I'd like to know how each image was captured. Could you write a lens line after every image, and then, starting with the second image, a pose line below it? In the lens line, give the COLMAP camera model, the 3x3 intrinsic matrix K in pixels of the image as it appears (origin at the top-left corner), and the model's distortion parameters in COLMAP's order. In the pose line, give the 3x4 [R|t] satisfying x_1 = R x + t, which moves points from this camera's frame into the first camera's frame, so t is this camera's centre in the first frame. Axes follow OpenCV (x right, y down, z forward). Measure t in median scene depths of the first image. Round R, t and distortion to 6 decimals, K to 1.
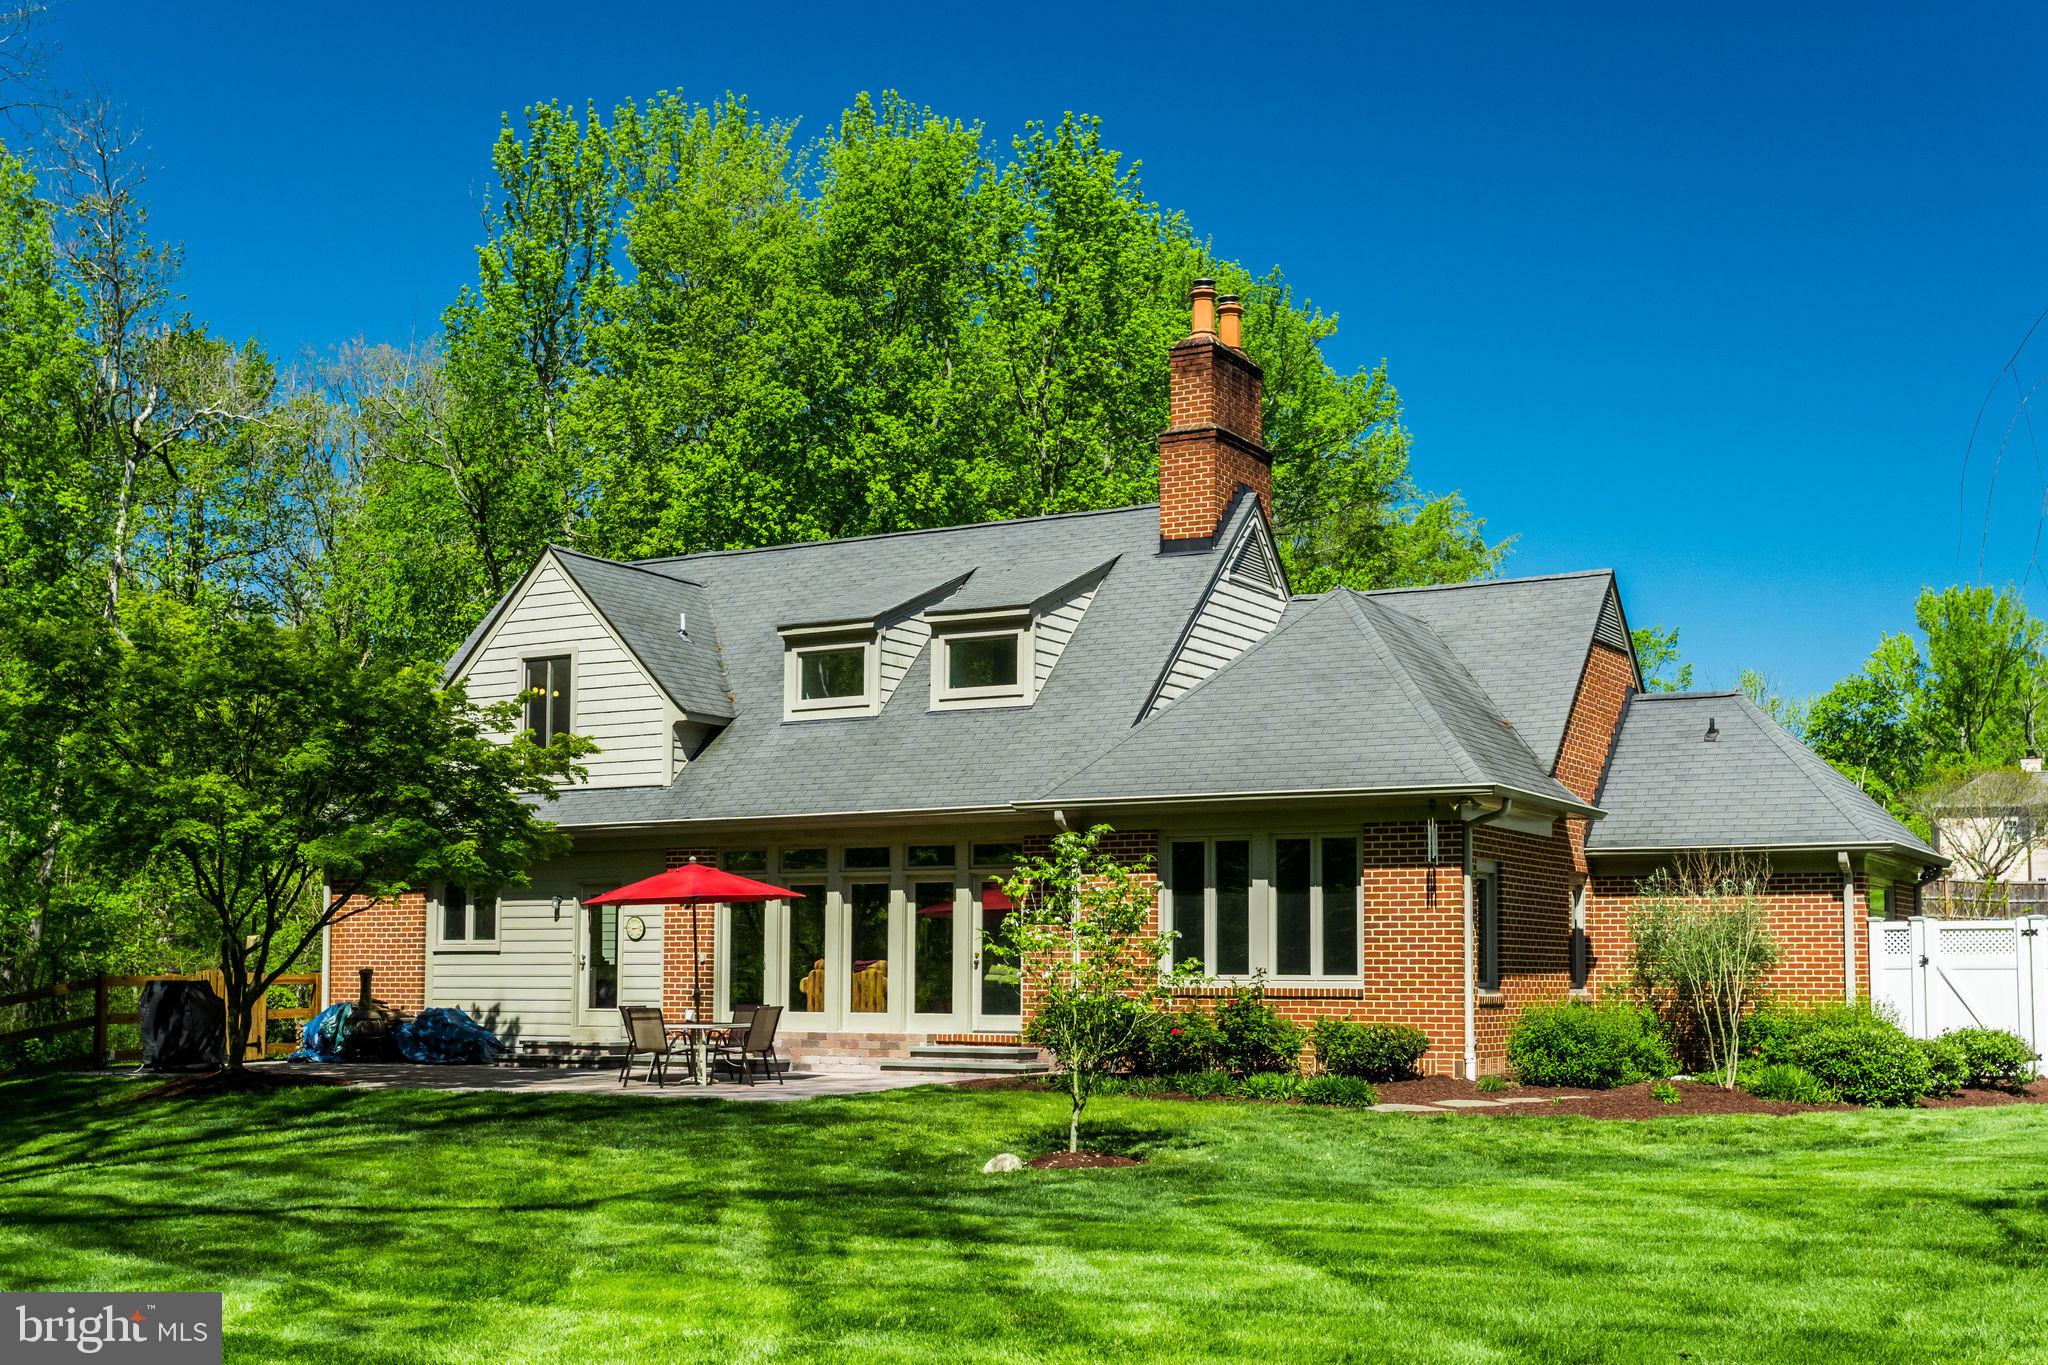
lens RADIAL K [[2359.7, 0, 1022.5], [0, 2359.7, 732.8], [0, 0, 1]] dist [-0.031948, -0.011342]
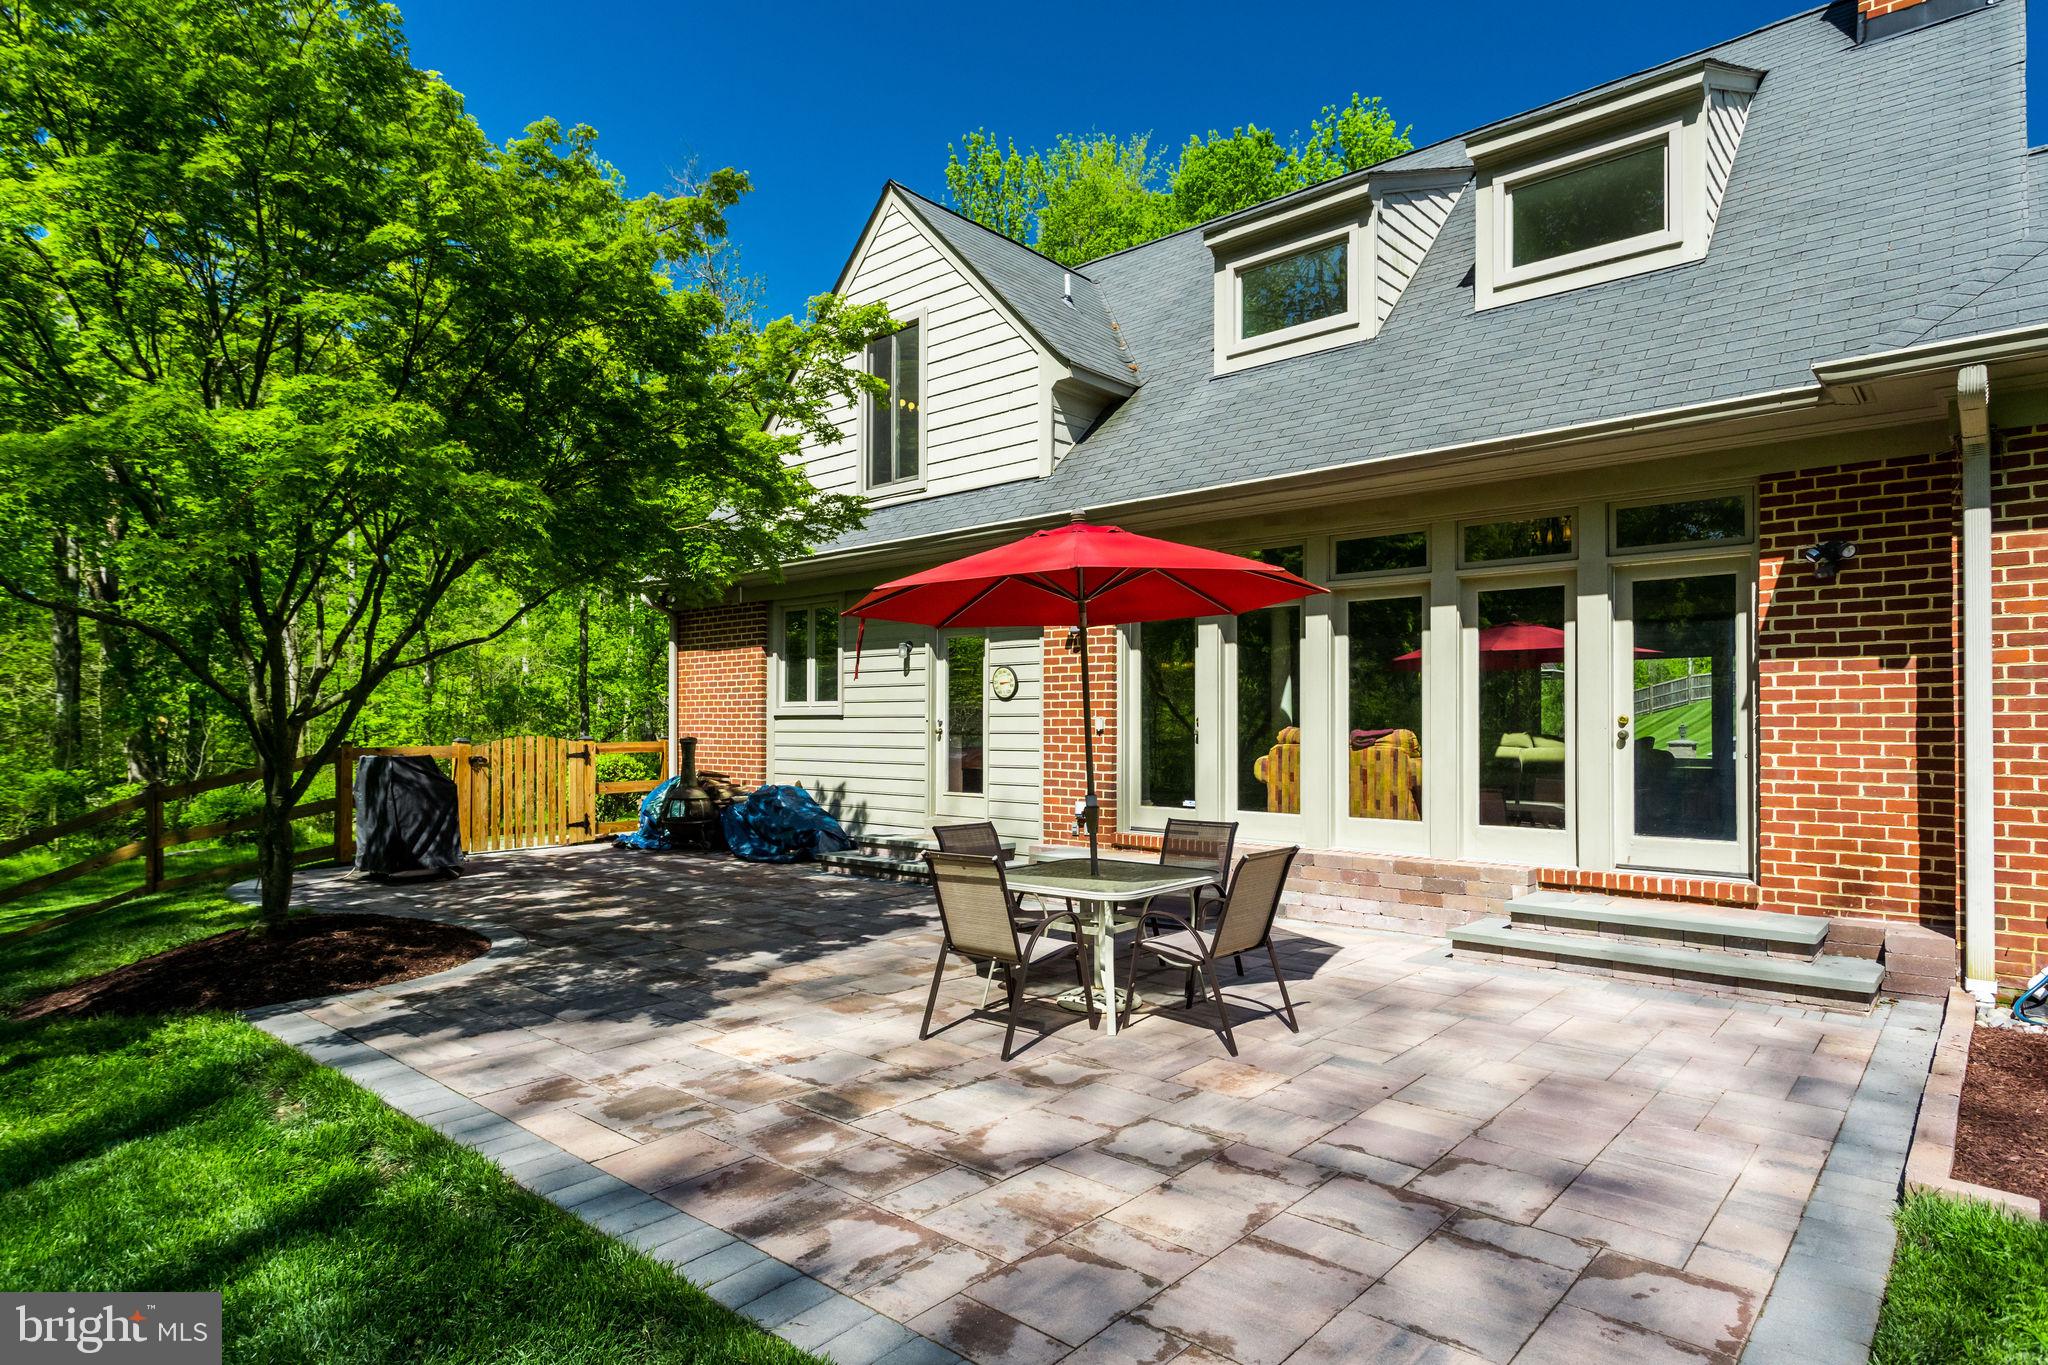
lens RADIAL K [[986.6, 0, 1028.1], [0, 986.6, 686.2], [0, 0, 1]] dist [-0.002479, 0.000010]
pose [[0.979866, -0.006085, -0.199562, -0.097593], [0.018626, 0.997962, 0.061028, 0.065649], [0.198784, -0.063517, 0.977983, 0.707655]]
